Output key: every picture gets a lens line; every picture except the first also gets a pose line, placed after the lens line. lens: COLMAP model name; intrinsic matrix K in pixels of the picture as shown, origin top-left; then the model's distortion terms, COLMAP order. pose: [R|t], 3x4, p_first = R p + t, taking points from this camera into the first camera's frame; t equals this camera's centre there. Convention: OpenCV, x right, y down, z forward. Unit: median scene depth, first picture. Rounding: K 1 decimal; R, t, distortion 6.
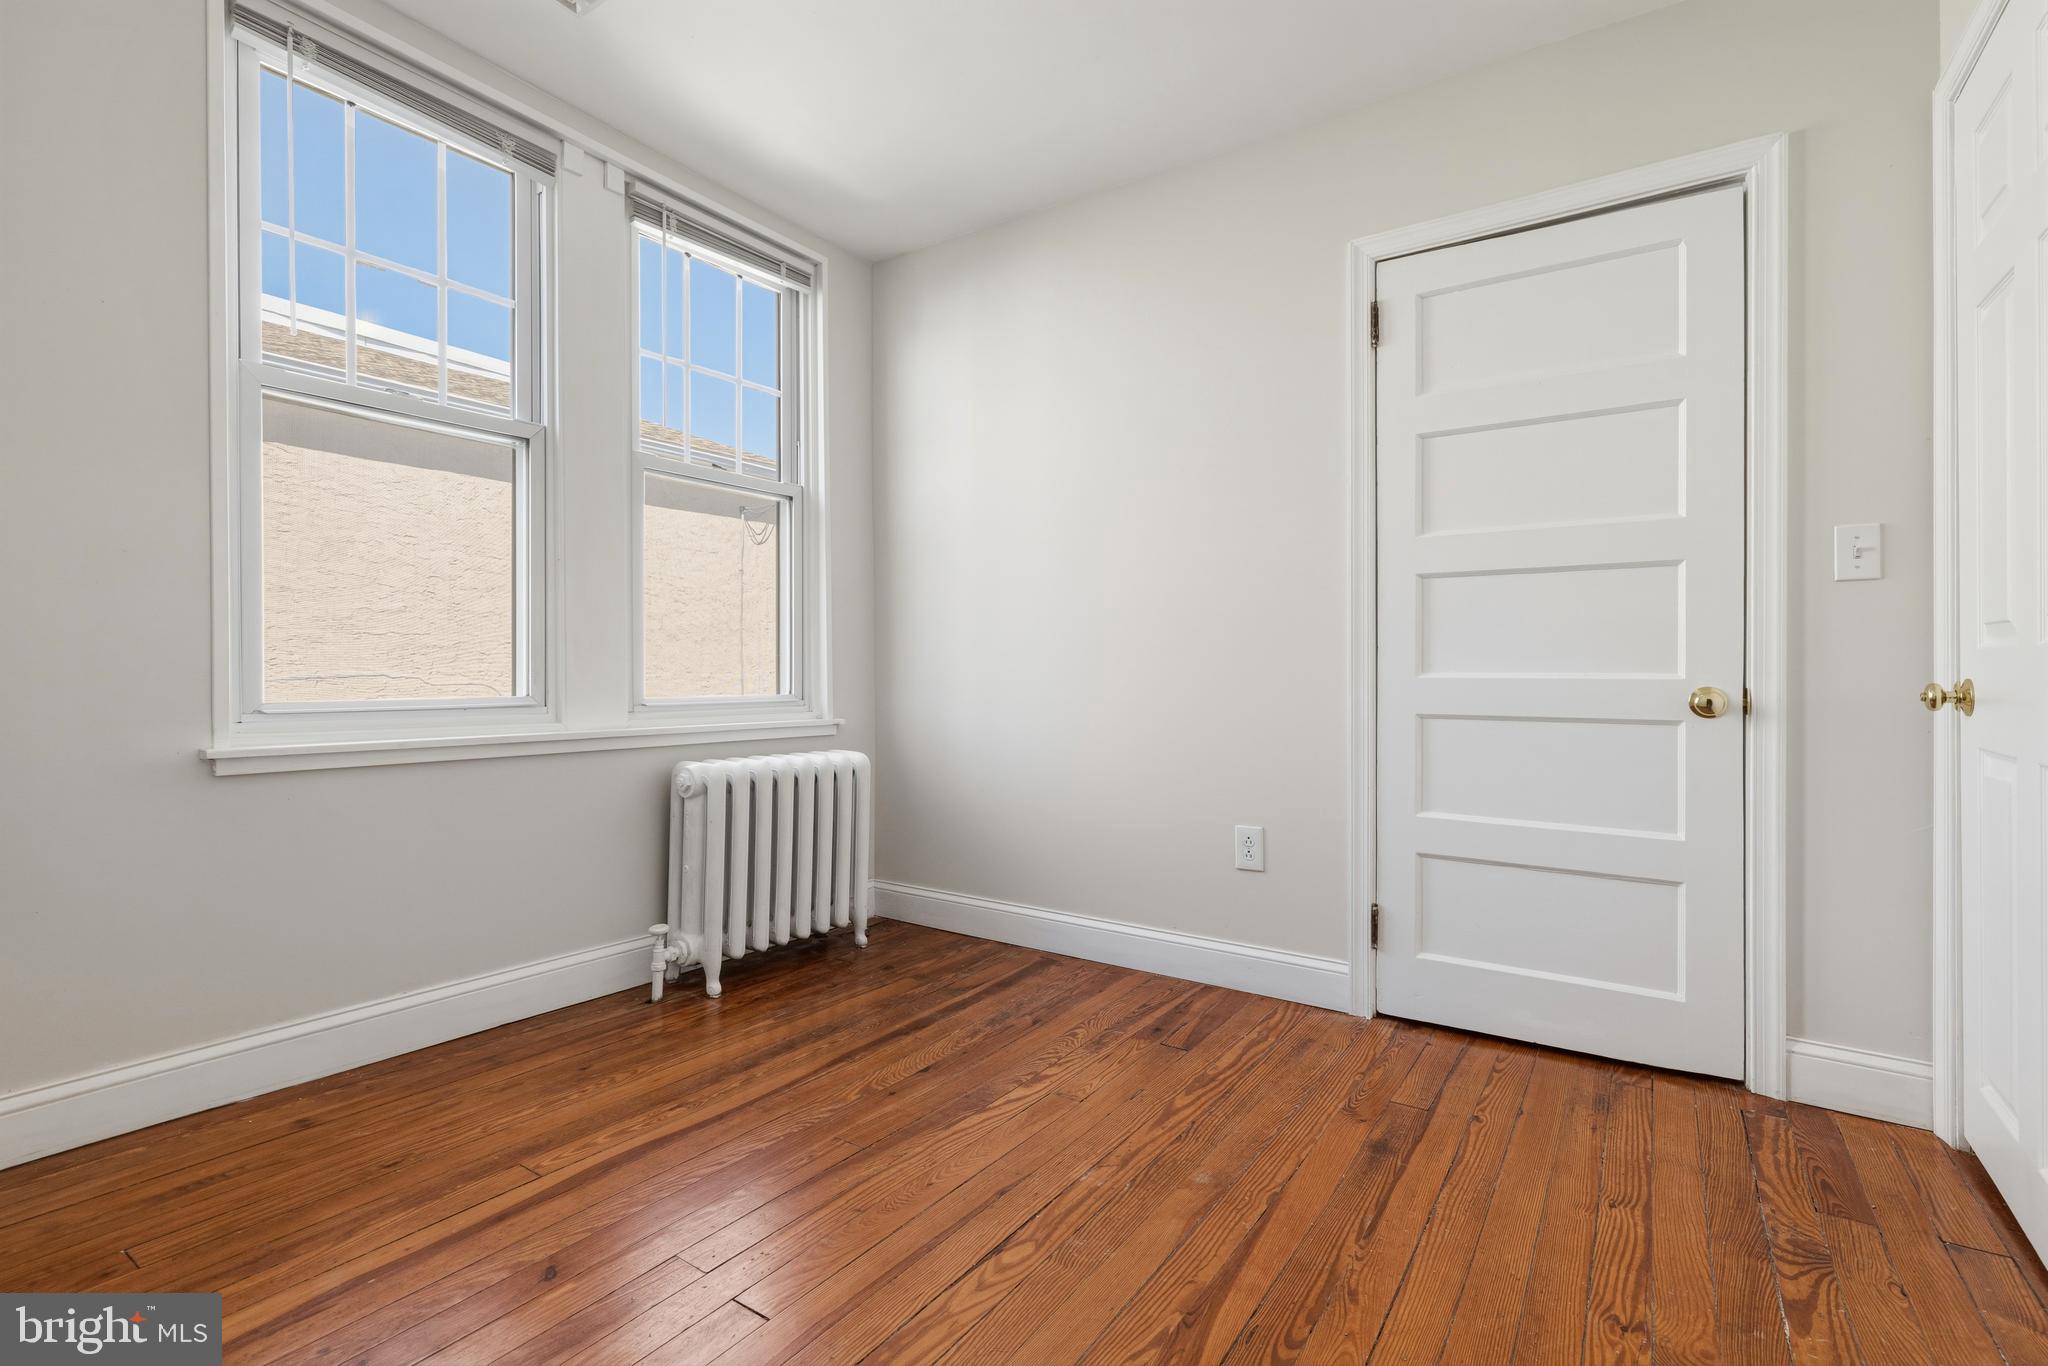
lens RADIAL K [[939.3, 0, 1028.9], [0, 939.3, 675.5], [0, 0, 1]] dist [0.000954, 0.000092]
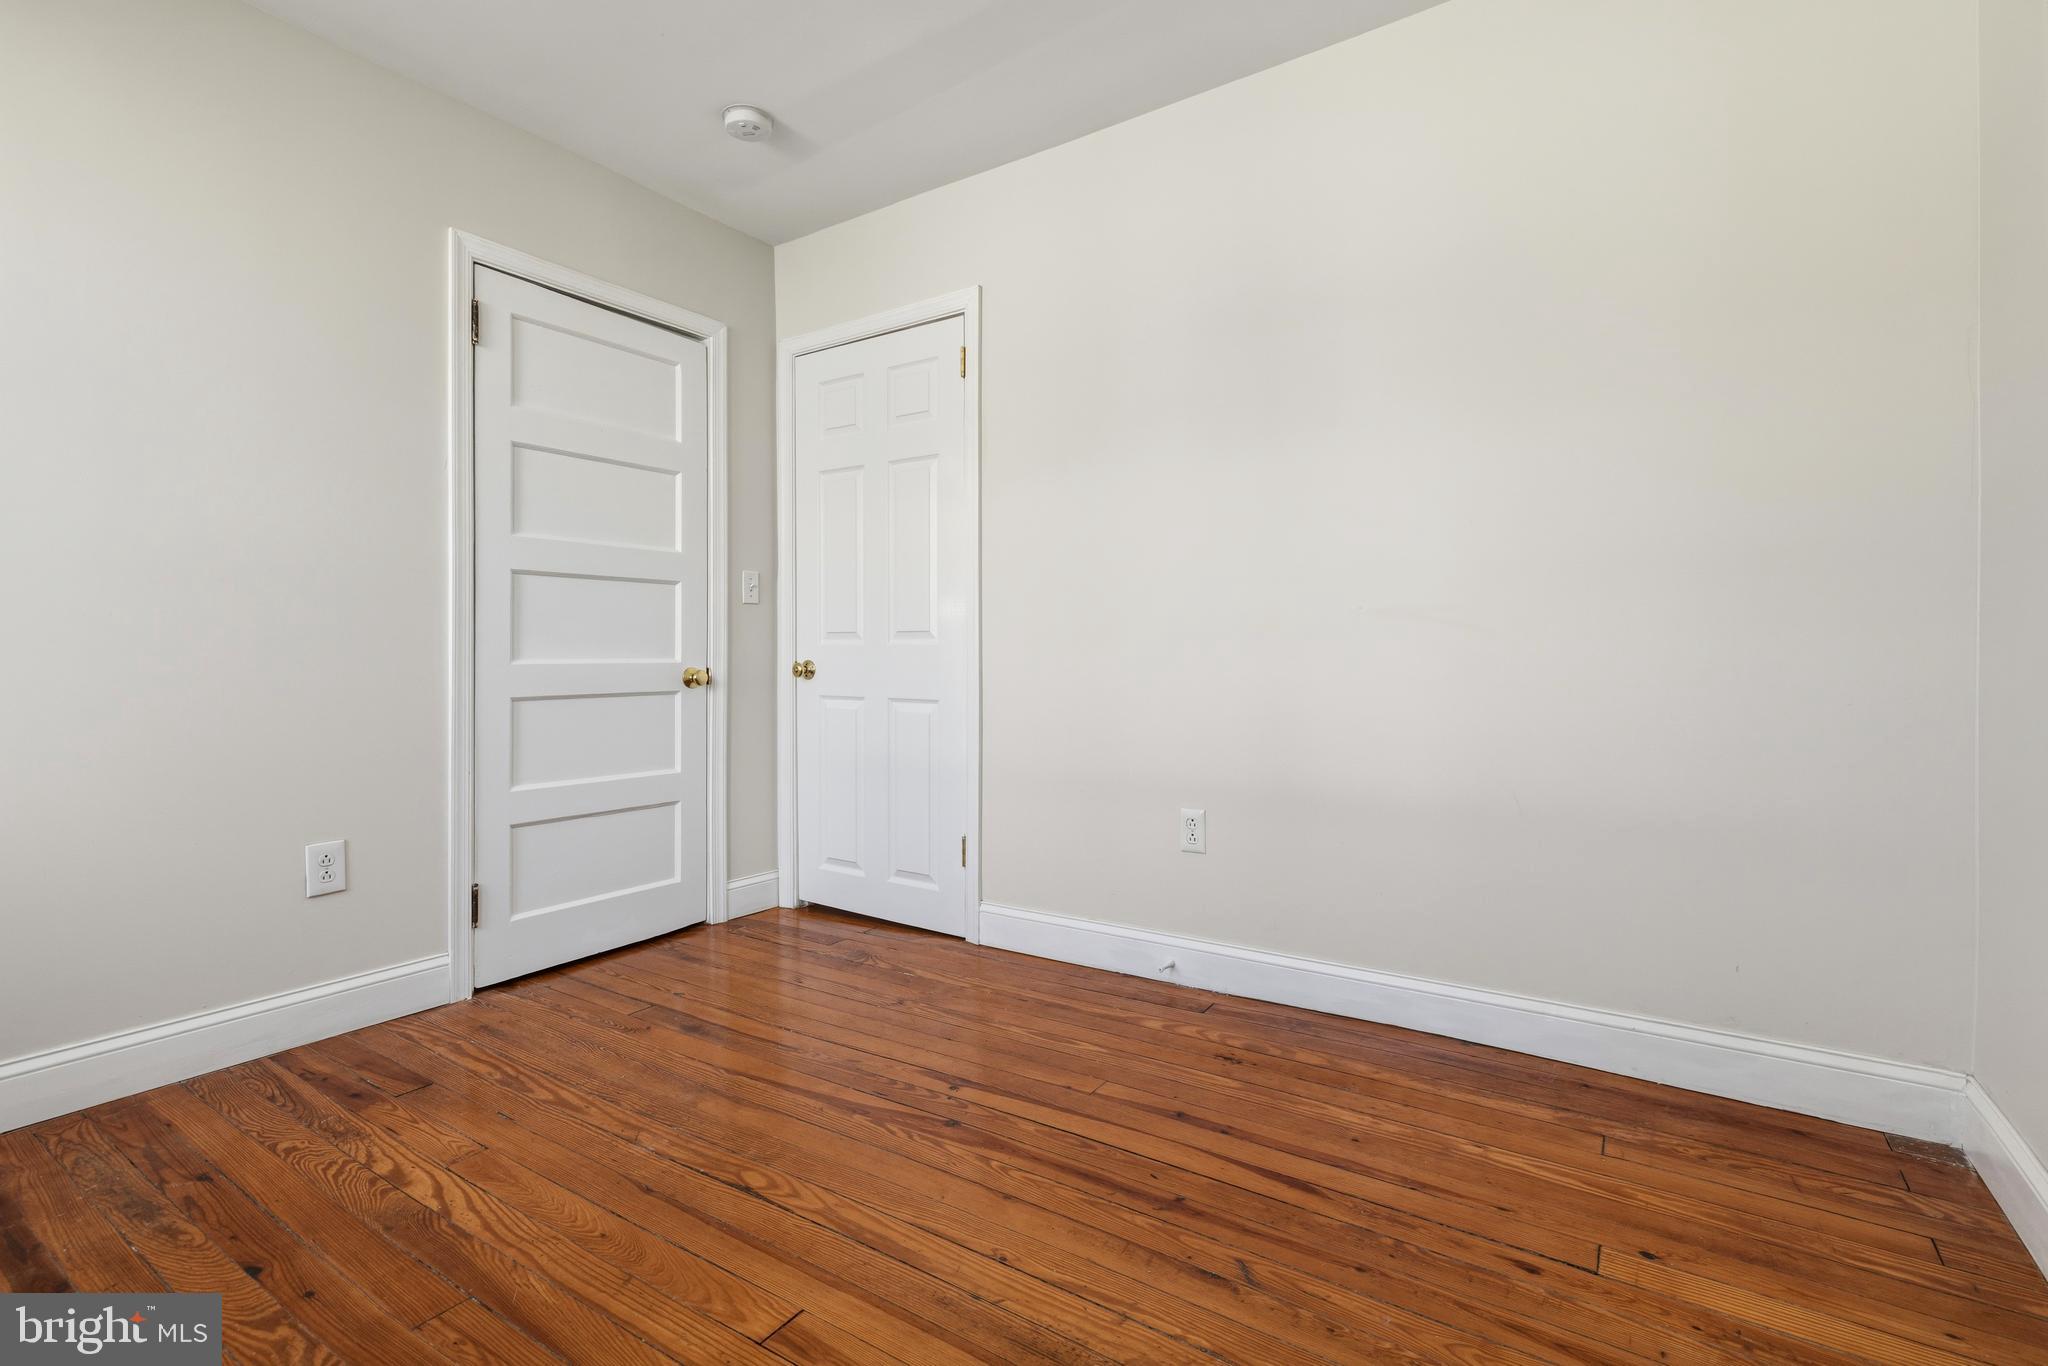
lens RADIAL K [[939.3, 0, 1029.5], [0, 939.3, 669.5], [0, 0, 1]] dist [0.000954, 0.000092]
pose [[-0.011351, -0.019116, 0.999753, -0.713651], [0.008110, 0.999783, 0.019209, -0.008439], [-0.999903, 0.008326, -0.011193, 0.429526]]
